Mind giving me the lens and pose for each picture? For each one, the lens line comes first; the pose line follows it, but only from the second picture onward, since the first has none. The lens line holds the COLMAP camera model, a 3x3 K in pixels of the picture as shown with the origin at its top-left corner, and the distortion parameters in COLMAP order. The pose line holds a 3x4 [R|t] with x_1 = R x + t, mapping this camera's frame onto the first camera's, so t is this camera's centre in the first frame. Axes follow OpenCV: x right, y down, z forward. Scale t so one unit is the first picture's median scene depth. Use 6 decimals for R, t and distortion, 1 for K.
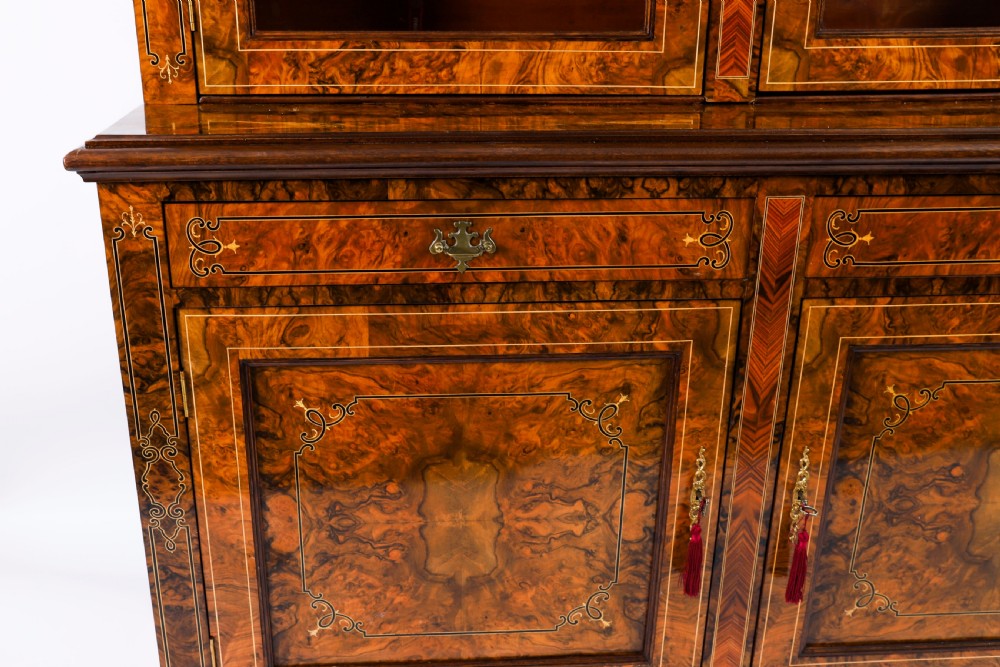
lens RADIAL K [[1017.3, 0, 457.9], [0, 1017.3, 339.3], [0, 0, 1]] dist [-0.037083, 0.000000]
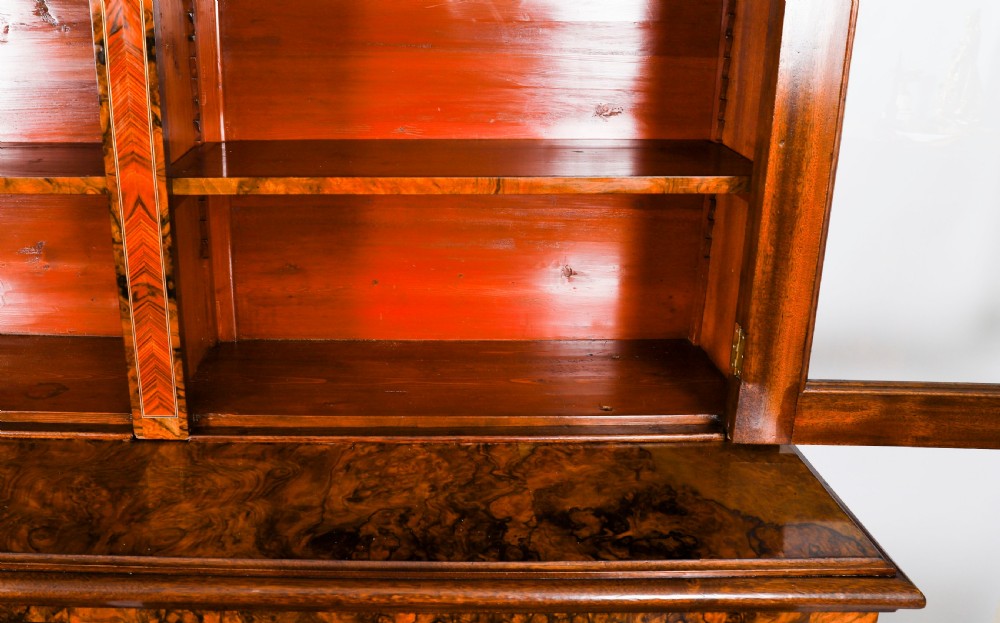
lens RADIAL K [[812.2, 0, 409.4], [0, 812.2, 224.3], [0, 0, 1]] dist [-0.096794, 0.065249]
pose [[0.998351, 0.024159, -0.052076, 0.579308], [-0.029251, 0.994622, -0.099358, -0.399179], [0.049396, 0.100718, 0.993688, 0.286131]]
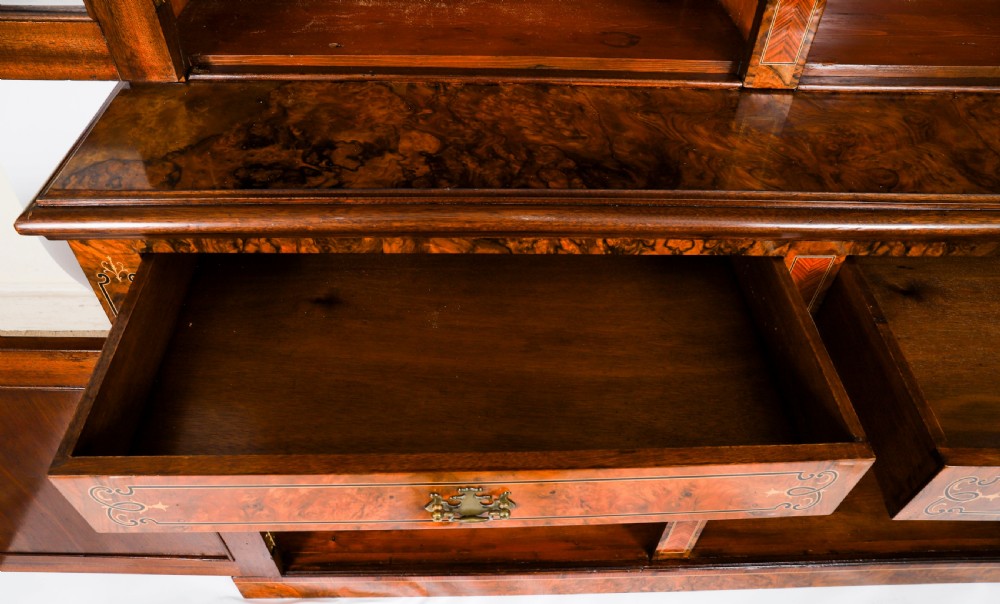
lens RADIAL K [[691.1, 0, 495.5], [0, 691.1, 339.0], [0, 0, 1]] dist [-0.093508, 0.059067]
pose [[0.999343, 0.036246, -0.000161, 0.031606], [-0.032738, 0.904502, 0.425210, -0.307817], [0.015558, -0.424926, 0.905095, 0.379035]]
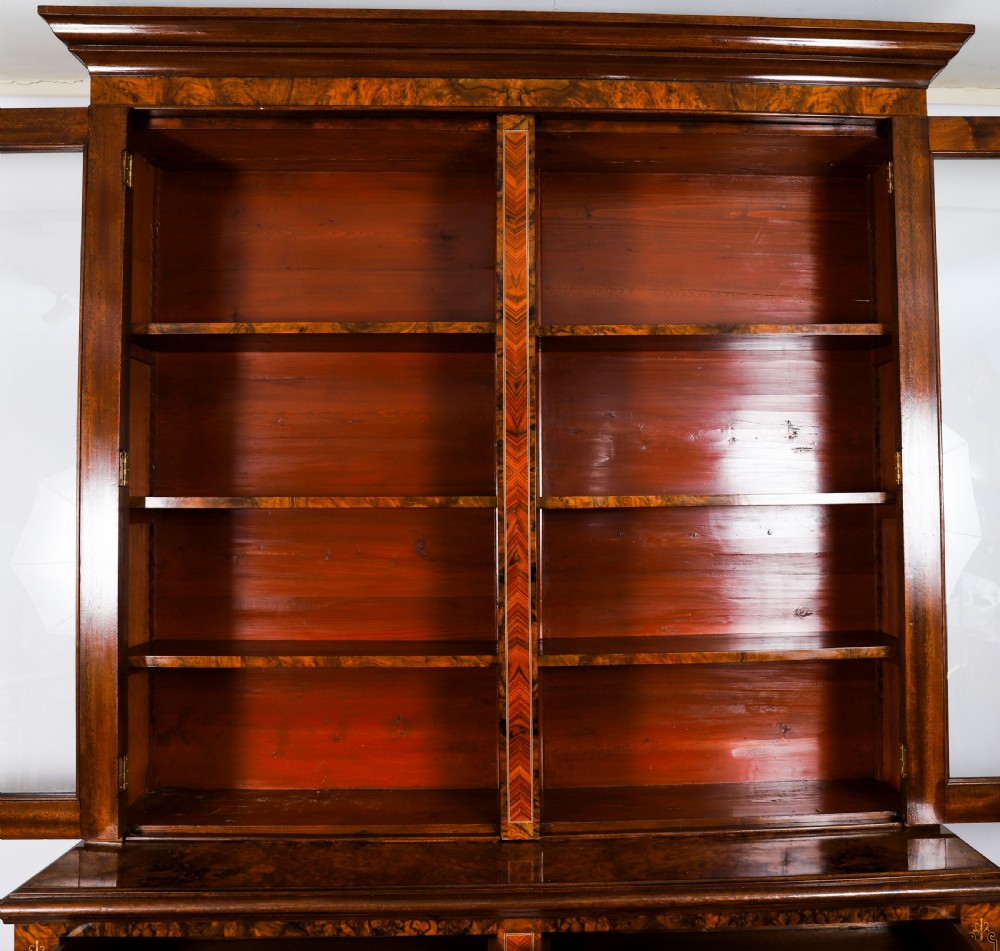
lens RADIAL K [[995.5, 0, 591.1], [0, 995.5, 492.4], [0, 0, 1]] dist [-0.060812, 0.000000]
pose [[0.999997, -0.001751, 0.001832, 0.394751], [0.002330, 0.919327, -0.393487, -0.156401], [-0.000995, 0.393490, 0.919328, -0.415930]]
